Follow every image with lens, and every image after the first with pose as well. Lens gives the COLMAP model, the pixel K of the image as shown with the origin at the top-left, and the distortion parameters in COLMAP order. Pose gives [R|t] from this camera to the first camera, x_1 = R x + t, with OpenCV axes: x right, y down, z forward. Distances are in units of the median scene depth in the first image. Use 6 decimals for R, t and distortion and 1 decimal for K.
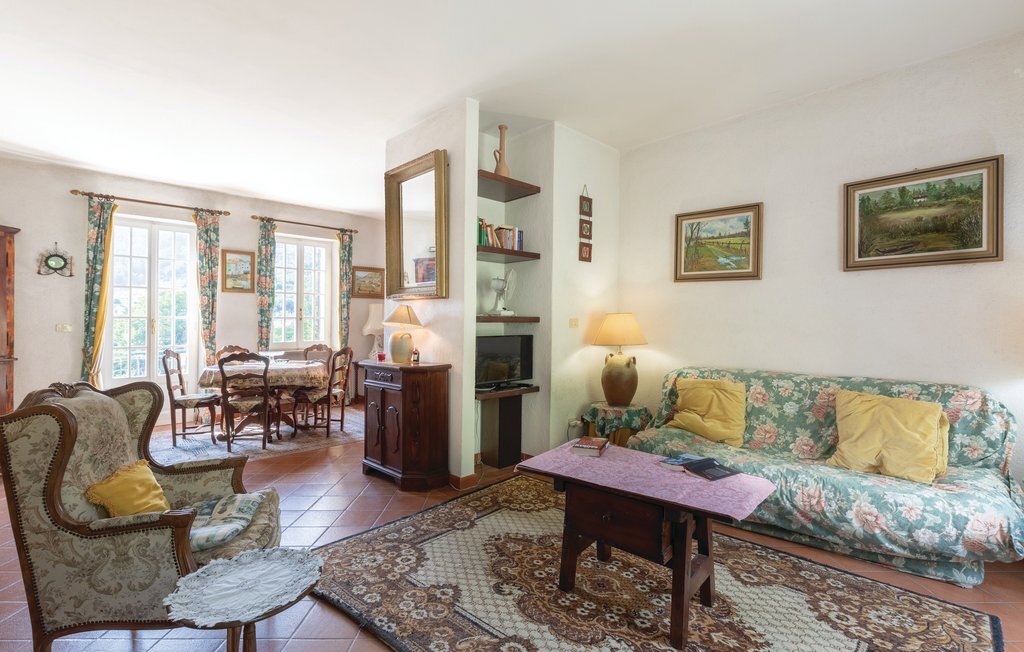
lens RADIAL K [[472.4, 0, 511.8], [0, 472.4, 314.8], [0, 0, 1]] dist [0.000140, -0.000083]
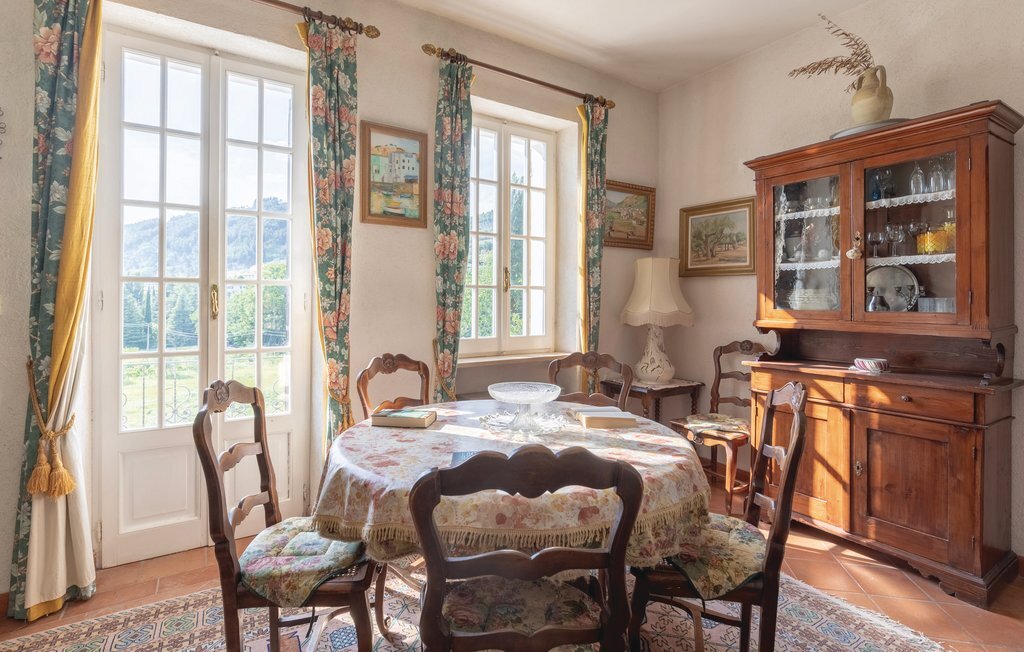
lens RADIAL K [[514.9, 0, 514.2], [0, 514.9, 300.5], [0, 0, 1]] dist [-0.002516, -0.000055]
pose [[0.979301, 0.009393, -0.202194, -0.329546], [-0.006273, 0.999851, 0.016065, 0.011338], [0.202314, -0.014464, 0.979214, 0.491462]]
